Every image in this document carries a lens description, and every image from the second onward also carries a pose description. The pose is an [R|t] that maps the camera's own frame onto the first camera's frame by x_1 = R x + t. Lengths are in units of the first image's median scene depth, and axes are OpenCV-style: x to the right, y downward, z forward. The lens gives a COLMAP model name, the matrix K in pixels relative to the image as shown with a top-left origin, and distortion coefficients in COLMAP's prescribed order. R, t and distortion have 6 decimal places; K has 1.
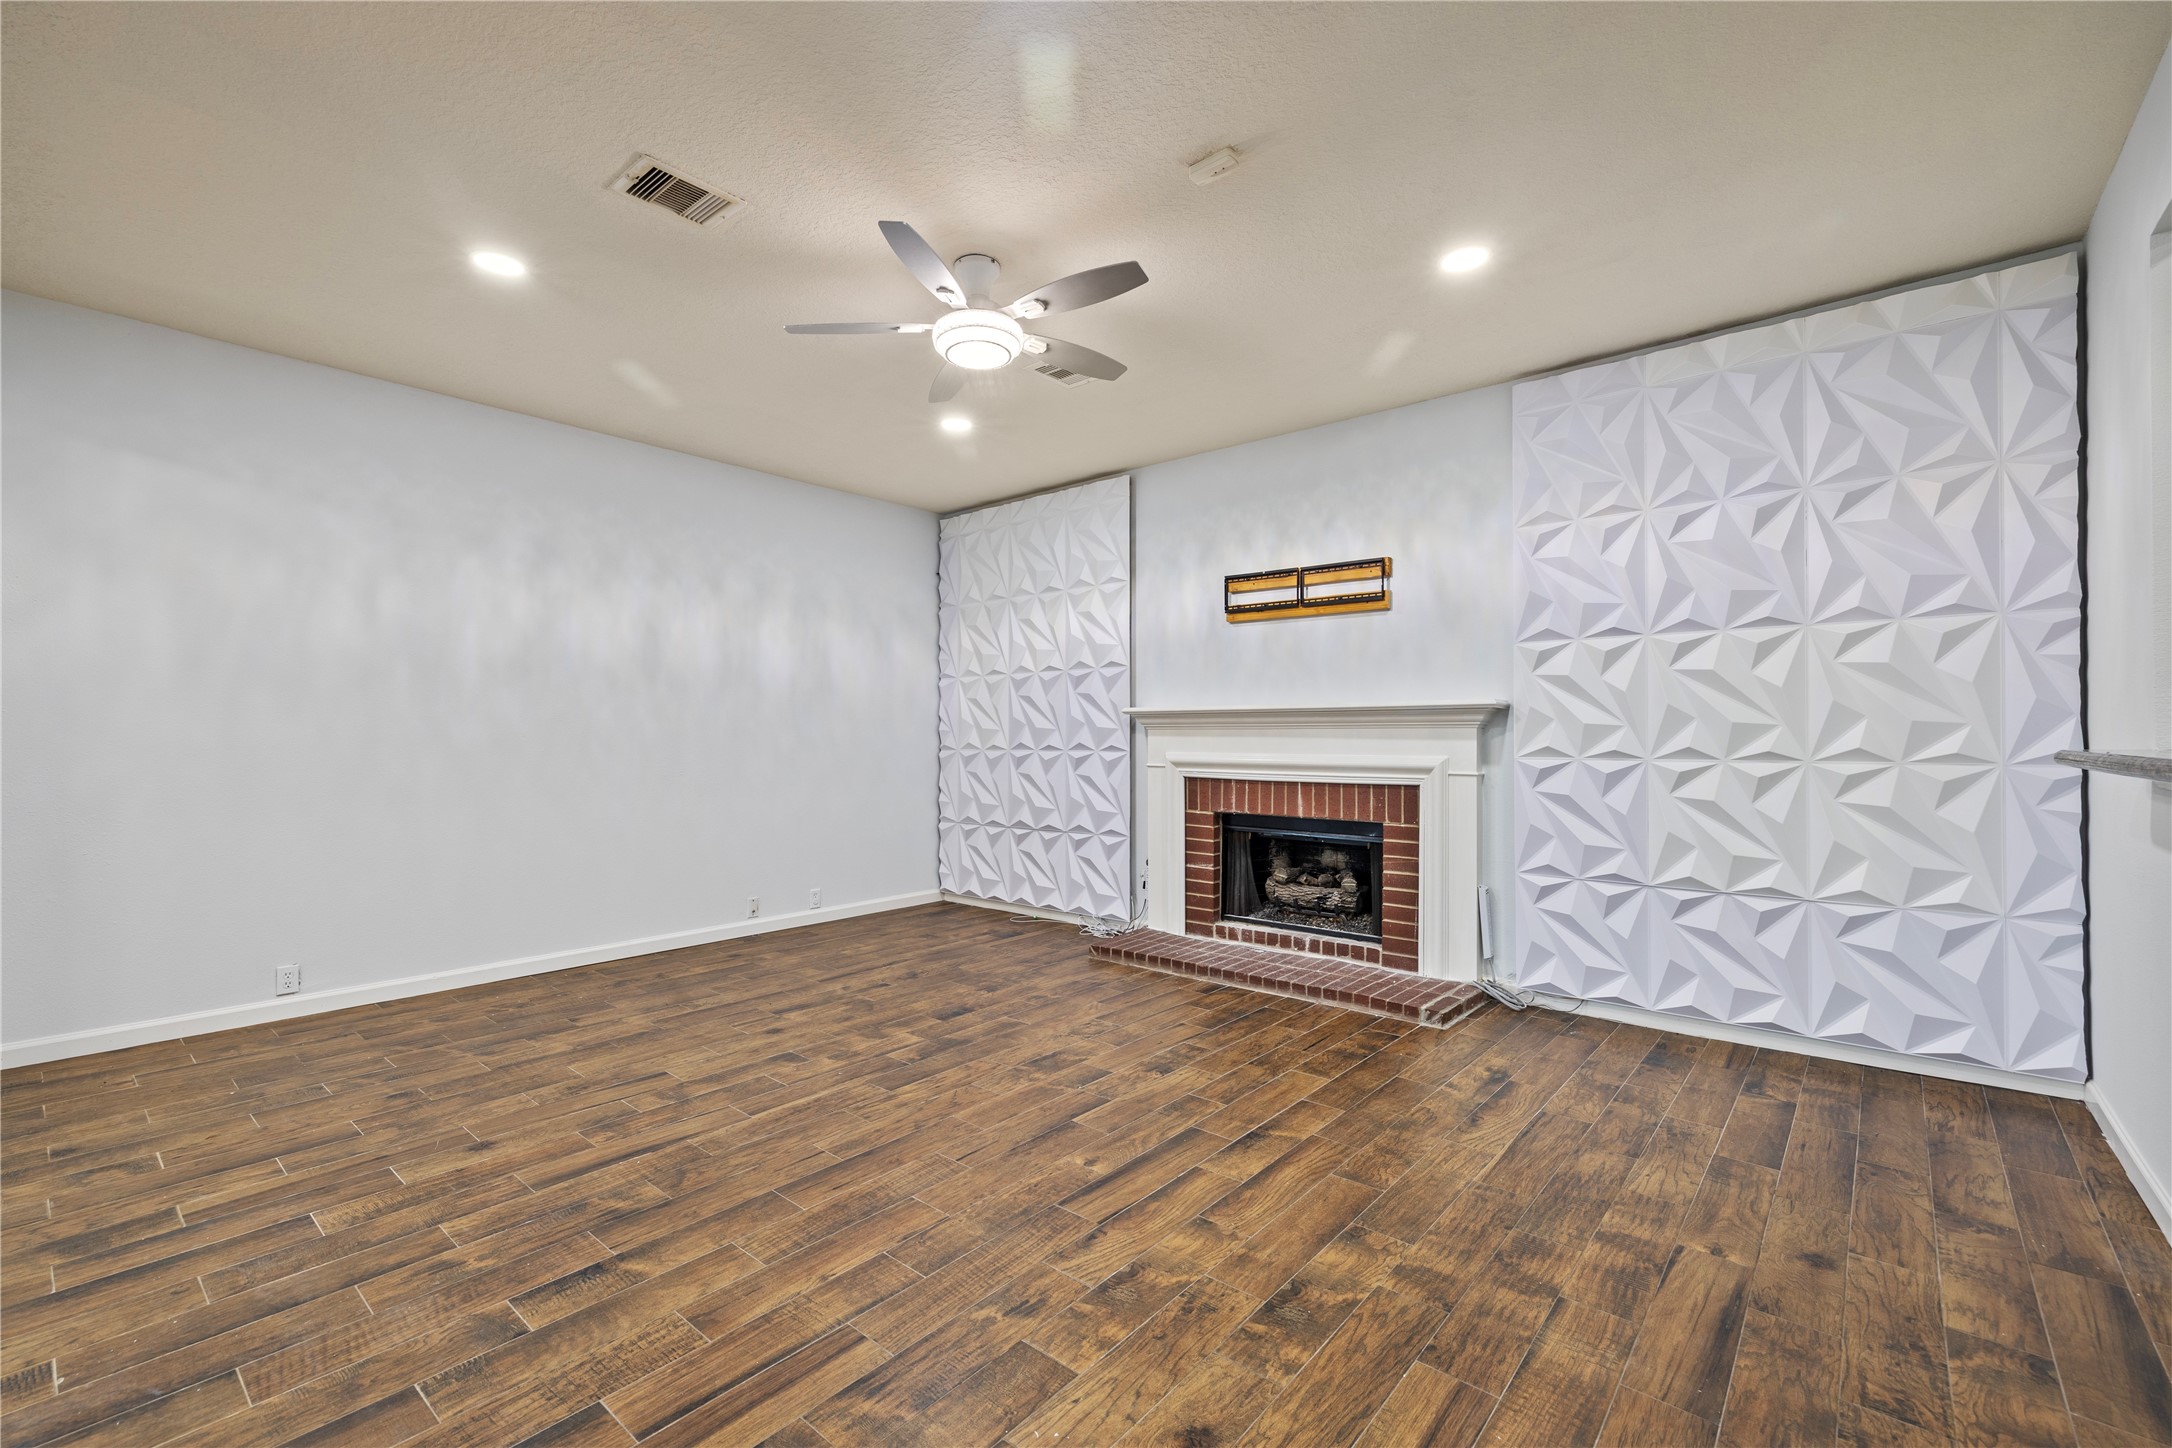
lens RADIAL K [[919.9, 0, 1073.2], [0, 919.9, 731.8], [0, 0, 1]] dist [0.001553, 0.000308]
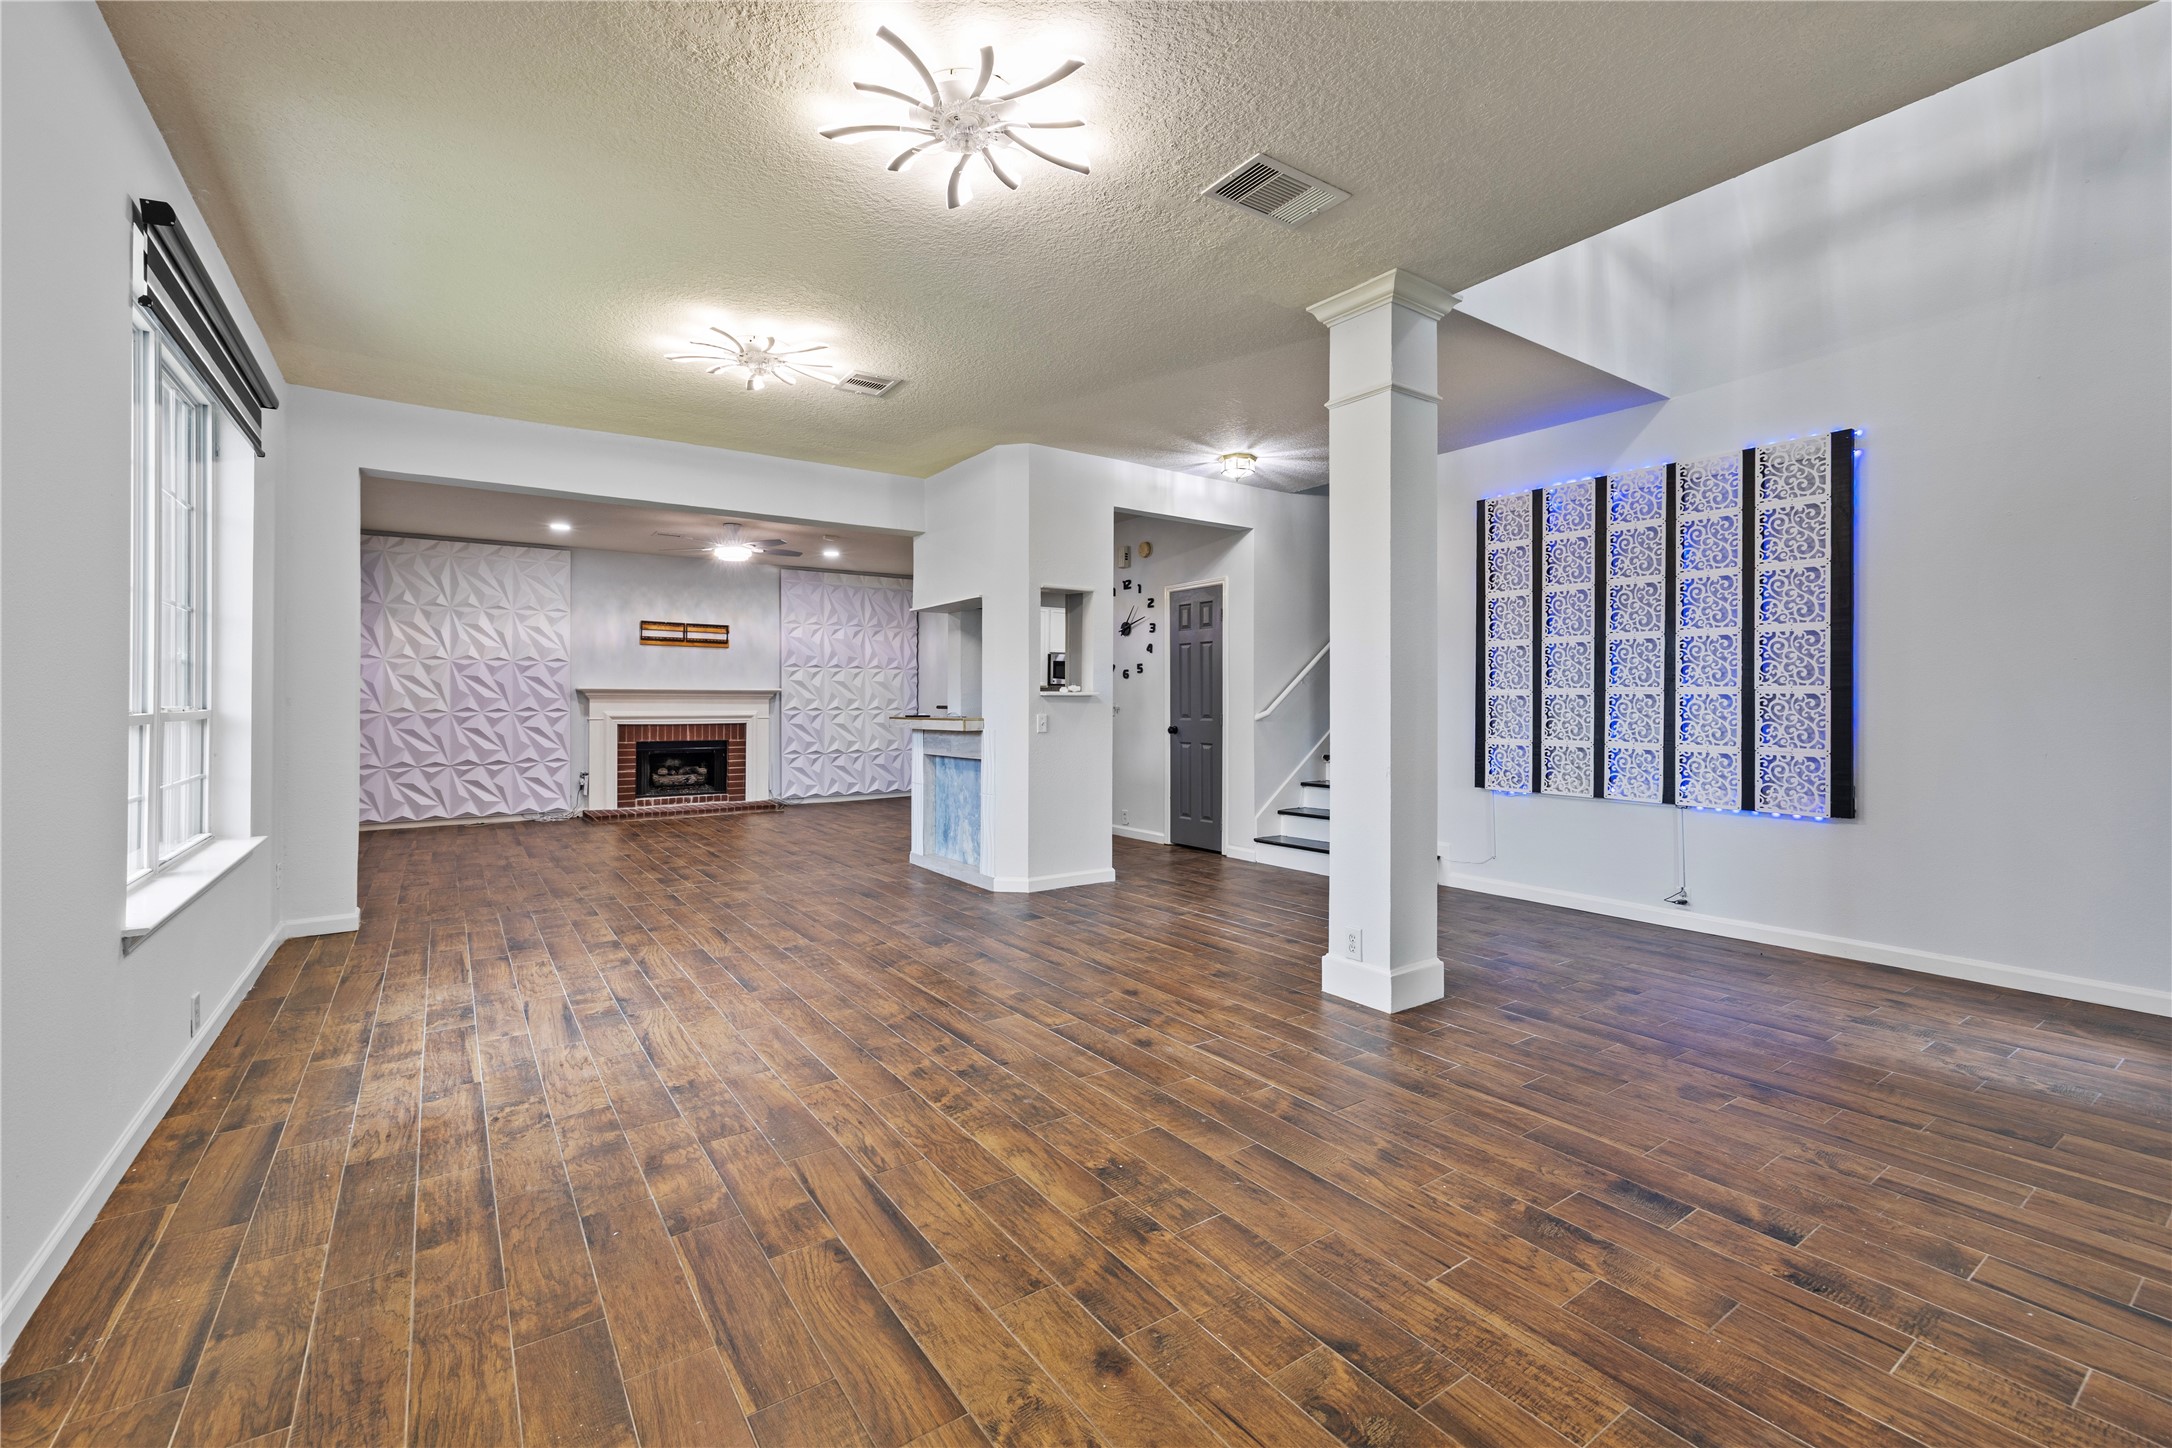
lens RADIAL K [[922.9, 0, 1084.5], [0, 922.9, 695.3], [0, 0, 1]] dist [0.000837, 0.000091]
pose [[0.247519, 0.009177, 0.968840, -1.918587], [-0.003611, 0.999957, -0.008549, 0.002920], [-0.968876, -0.001383, 0.247542, -0.504064]]
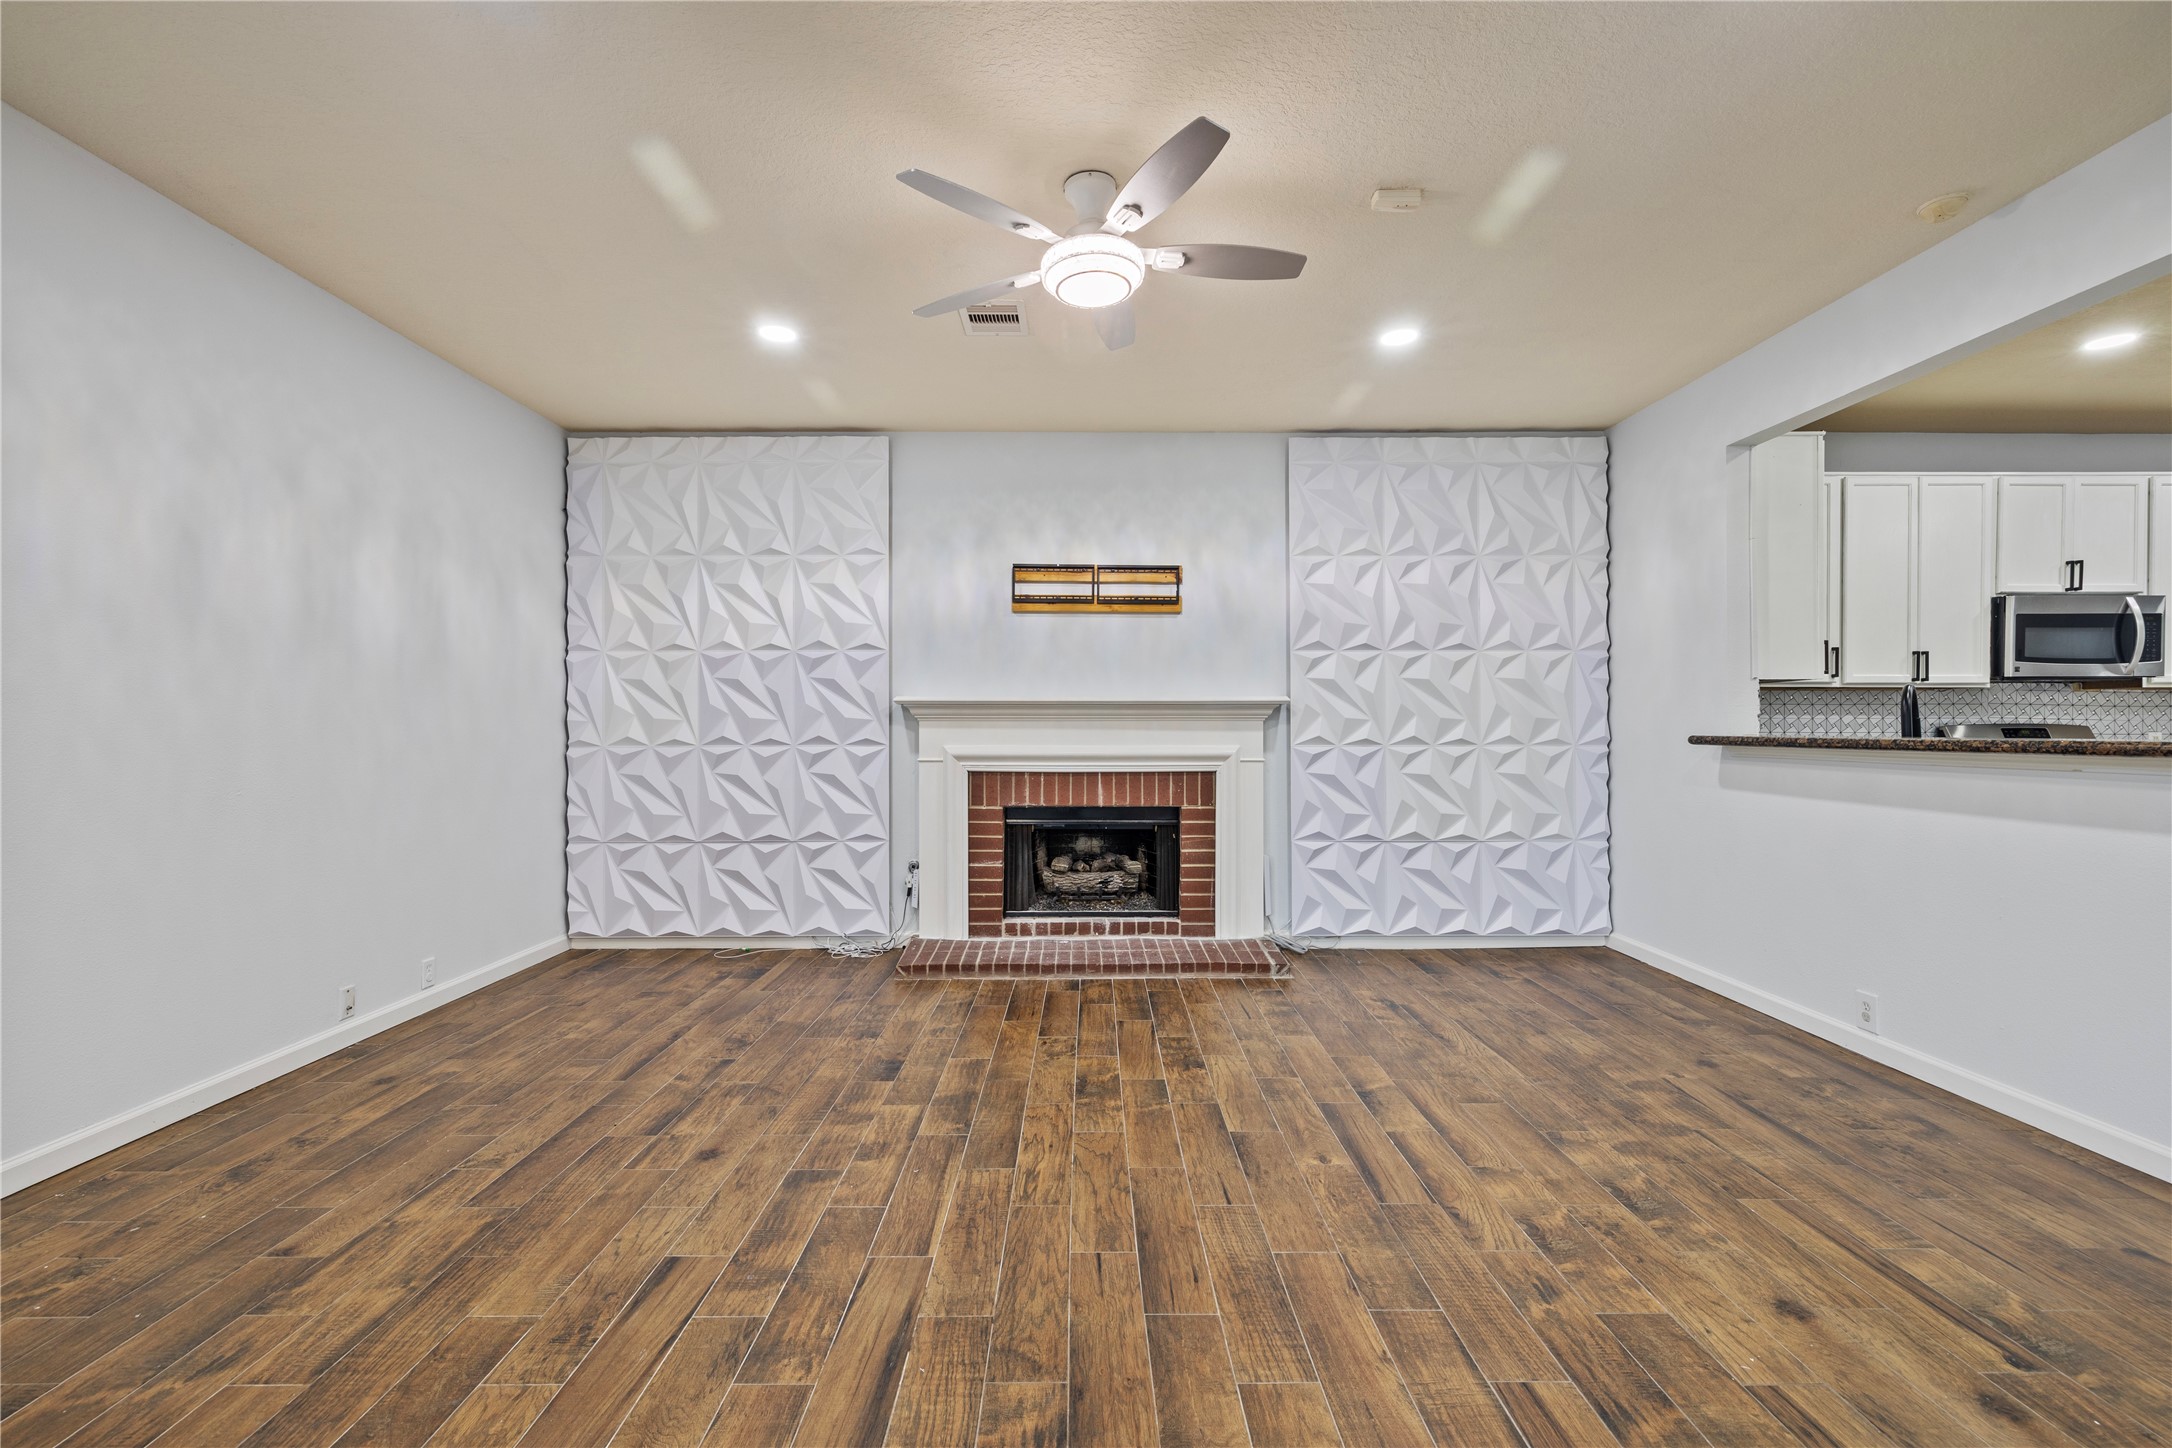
lens RADIAL K [[920.3, 0, 1086.0], [0, 920.3, 724.0], [0, 0, 1]] dist [0.000876, 0.000144]
pose [[0.752201, 0.002261, 0.658930, -0.537365], [-0.002265, 0.999997, -0.000845, 0.001393], [-0.658930, -0.000856, 0.752204, 0.276949]]
